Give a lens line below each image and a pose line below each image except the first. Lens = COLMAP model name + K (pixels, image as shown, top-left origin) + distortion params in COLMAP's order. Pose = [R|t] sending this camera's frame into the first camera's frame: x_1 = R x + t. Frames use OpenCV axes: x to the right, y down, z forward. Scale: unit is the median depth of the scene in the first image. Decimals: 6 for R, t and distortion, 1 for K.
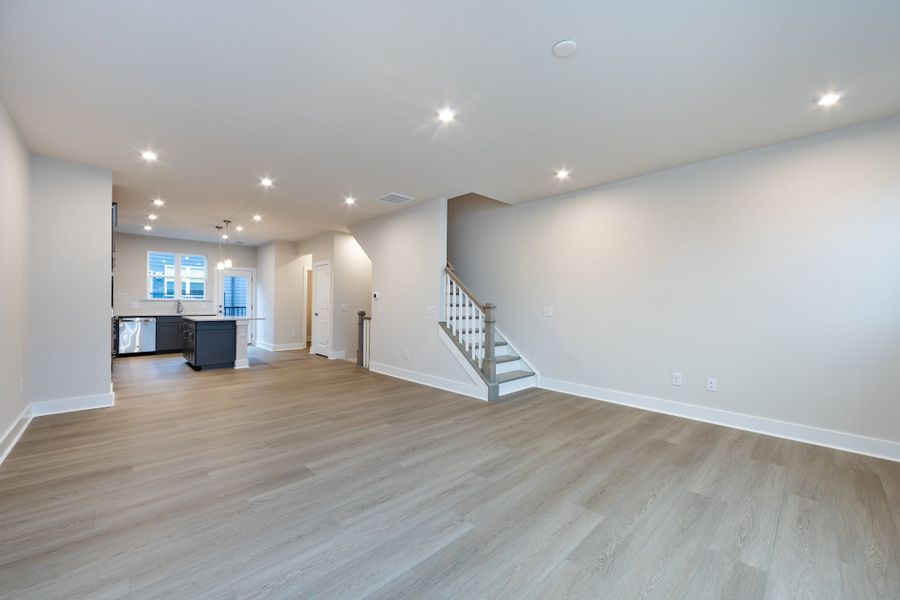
lens RADIAL K [[353.1, 0, 453.1], [0, 353.1, 301.4], [0, 0, 1]] dist [-0.001423, -0.000680]
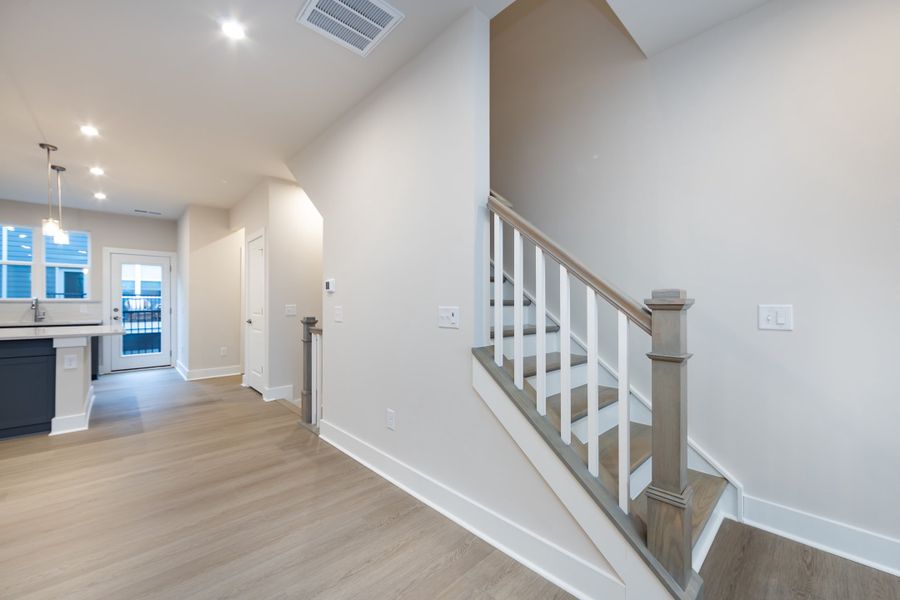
lens RADIAL K [[353.1, 0, 446.9], [0, 353.1, 304.5], [0, 0, 1]] dist [-0.001423, -0.000680]
pose [[0.999779, -0.010811, -0.018039, -0.057463], [0.010947, 0.999912, 0.007488, 0.010144], [0.017956, -0.007683, 0.999809, 0.615517]]
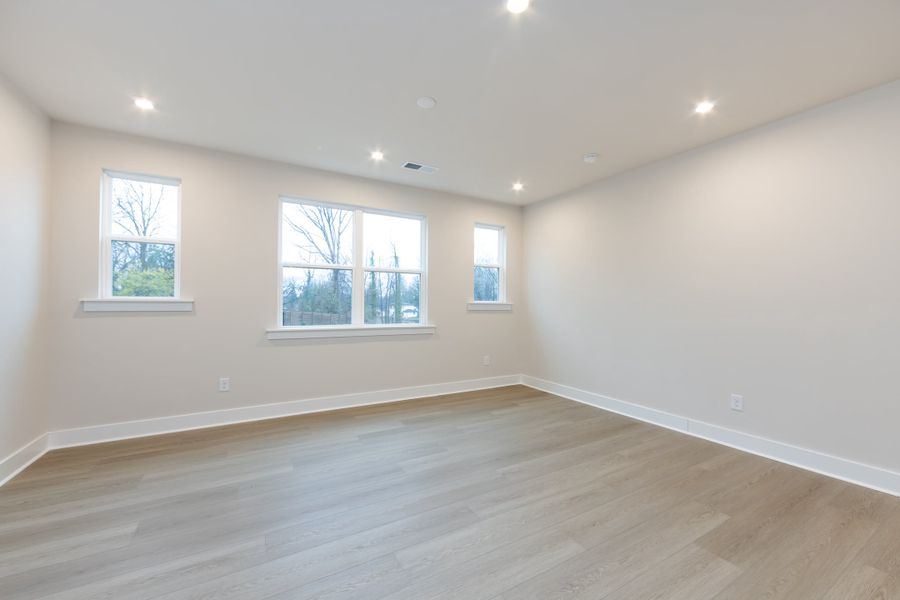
lens RADIAL K [[353.1, 0, 449.7], [0, 353.1, 299.1], [0, 0, 1]] dist [-0.001423, -0.000680]
pose [[-0.970915, -0.012847, 0.239079, -0.031178], [-0.015831, 0.999819, -0.010566, 0.000408], [-0.238900, -0.014043, -0.970943, 0.871542]]
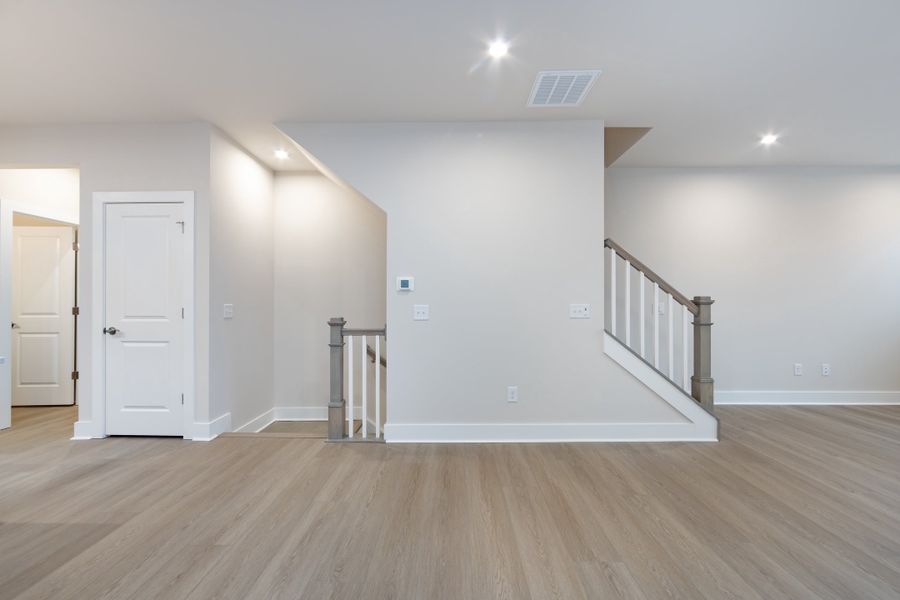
lens RADIAL K [[353.1, 0, 449.5], [0, 353.1, 302.1], [0, 0, 1]] dist [-0.001423, -0.000680]
pose [[0.704266, -0.006462, 0.709907, -0.616779], [0.003917, 0.999979, 0.005217, 0.008507], [-0.709925, -0.000894, 0.704276, 0.738867]]
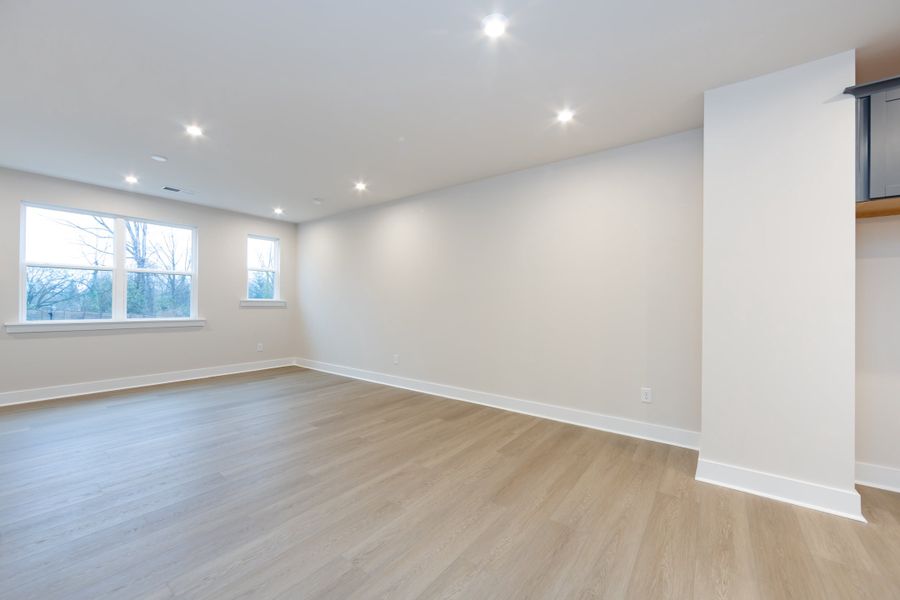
lens RADIAL K [[353.1, 0, 450.1], [0, 353.1, 300.1], [0, 0, 1]] dist [-0.001423, -0.000680]
pose [[-0.986926, -0.017573, -0.160213, -0.342072], [-0.016146, 0.999818, -0.010202, -0.000138], [0.160363, -0.007482, -0.987030, 1.186059]]
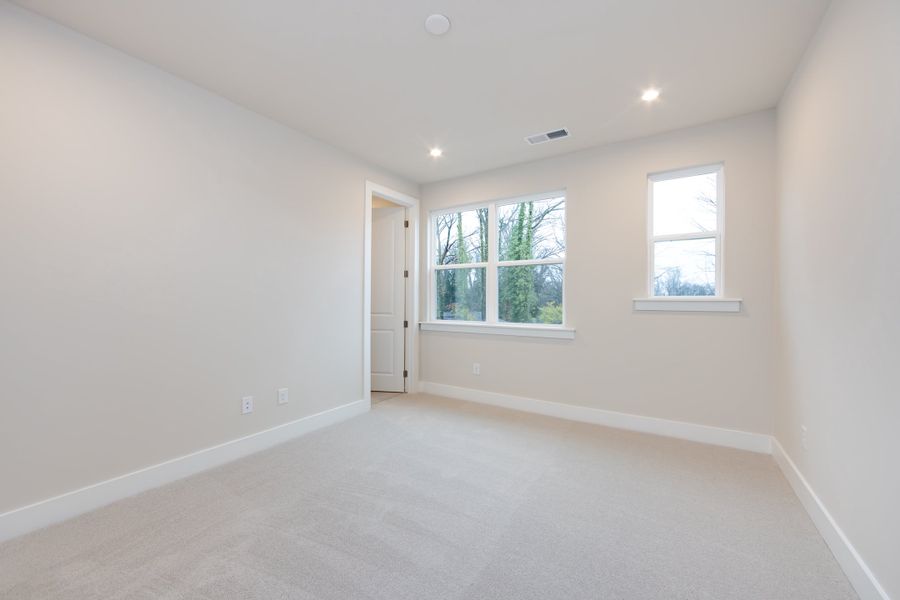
lens RADIAL K [[353.1, 0, 450.7], [0, 353.1, 303.3], [0, 0, 1]] dist [-0.001423, -0.000680]
pose [[-0.238959, -0.014881, 0.970916, -0.386178], [-0.004109, 0.999889, 0.014313, -0.000359], [-0.971021, -0.000570, -0.238994, 0.410108]]
